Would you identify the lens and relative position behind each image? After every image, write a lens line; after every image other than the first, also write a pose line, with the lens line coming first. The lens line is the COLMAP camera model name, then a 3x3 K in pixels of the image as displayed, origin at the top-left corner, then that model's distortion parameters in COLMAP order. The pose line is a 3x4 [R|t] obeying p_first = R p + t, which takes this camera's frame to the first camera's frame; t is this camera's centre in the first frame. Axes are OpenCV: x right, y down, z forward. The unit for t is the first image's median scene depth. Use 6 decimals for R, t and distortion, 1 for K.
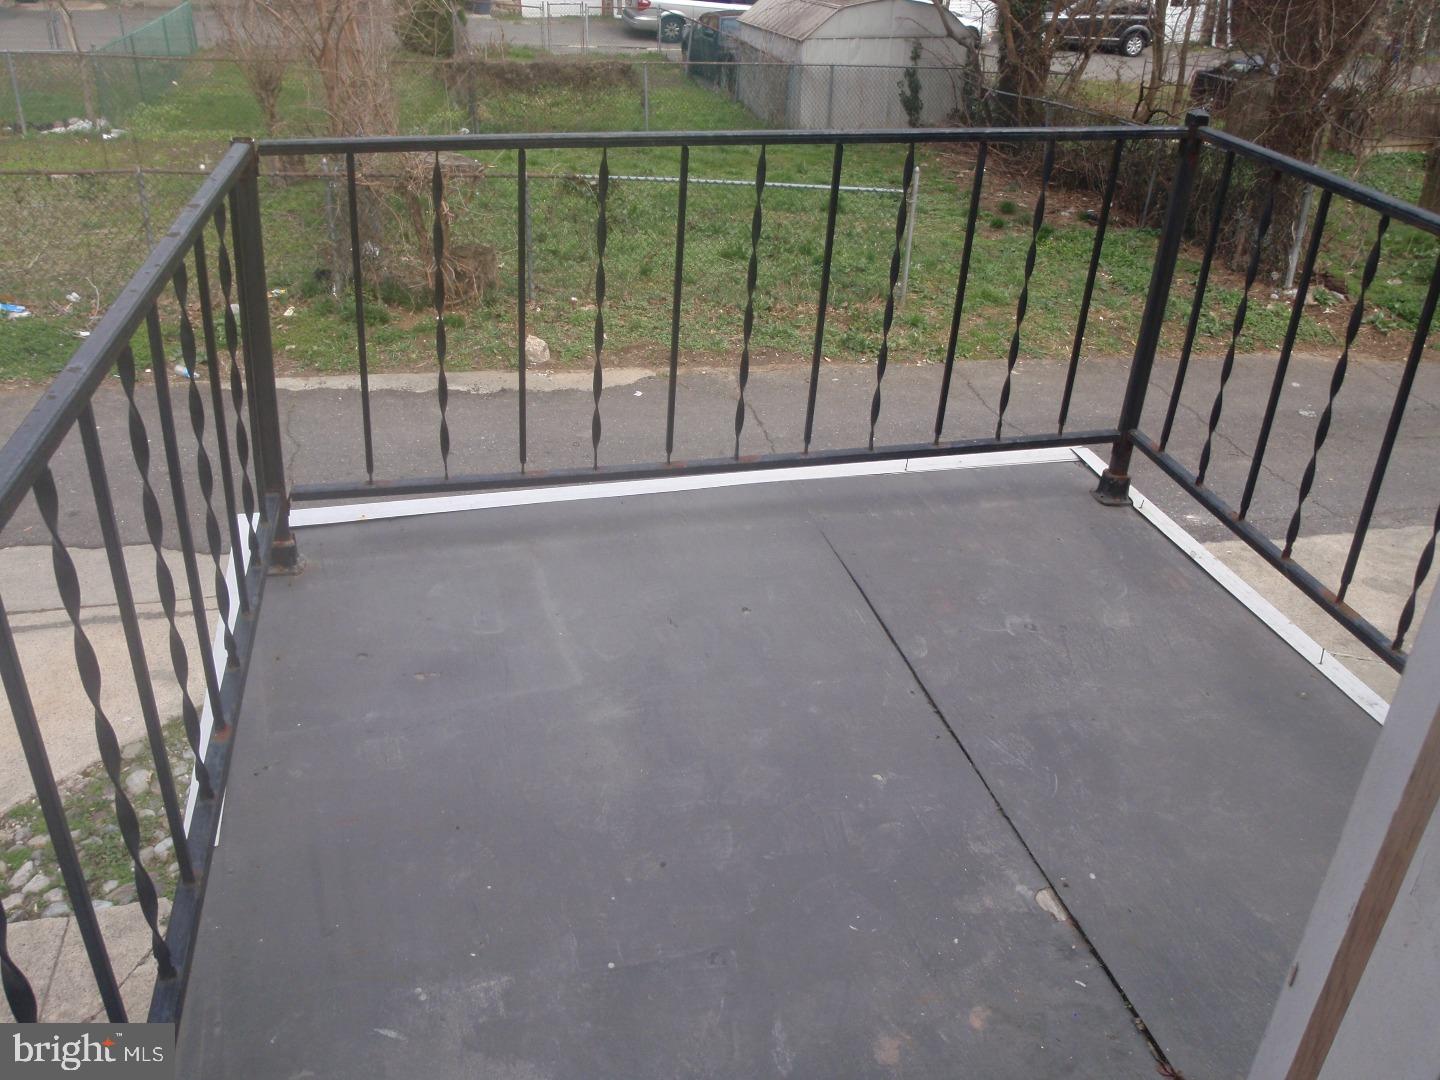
lens RADIAL K [[1167.6, 0, 746.9], [0, 1167.6, 485.9], [0, 0, 1]] dist [-0.070835, 0.047648]
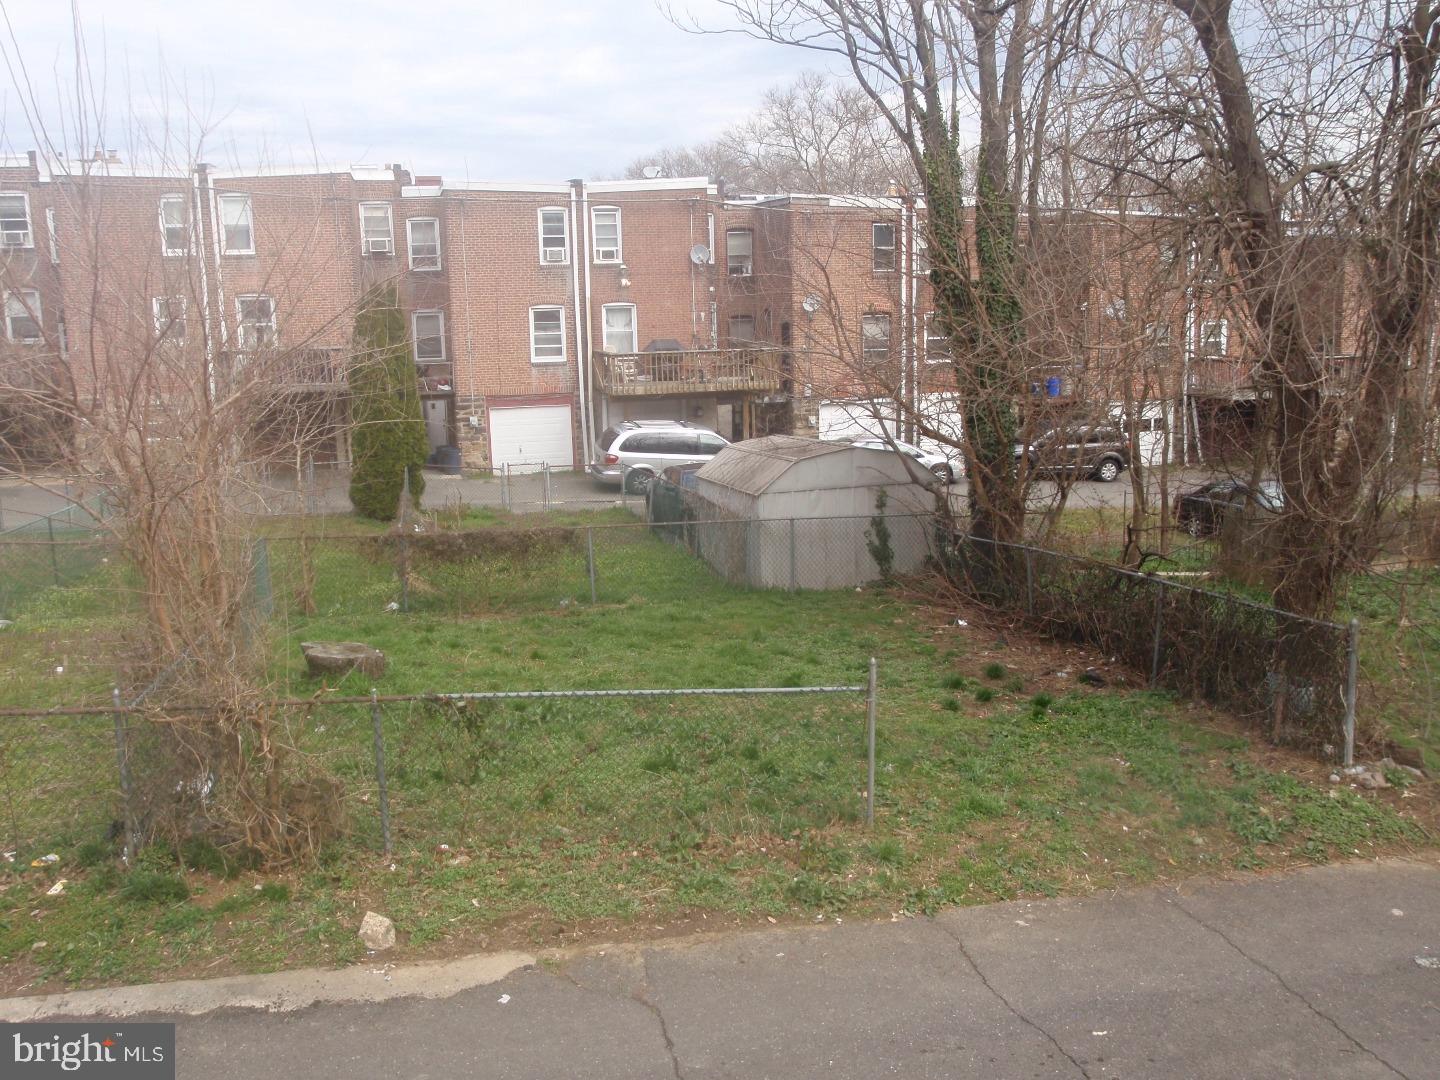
lens RADIAL K [[1167.6, 0, 746.9], [0, 1167.6, 485.9], [0, 0, 1]] dist [-0.070835, 0.047648]
pose [[0.998851, -0.047741, 0.004174, 0.053475], [0.046158, 0.934967, -0.351720, -0.091405], [0.012889, 0.351508, 0.936096, 0.170416]]
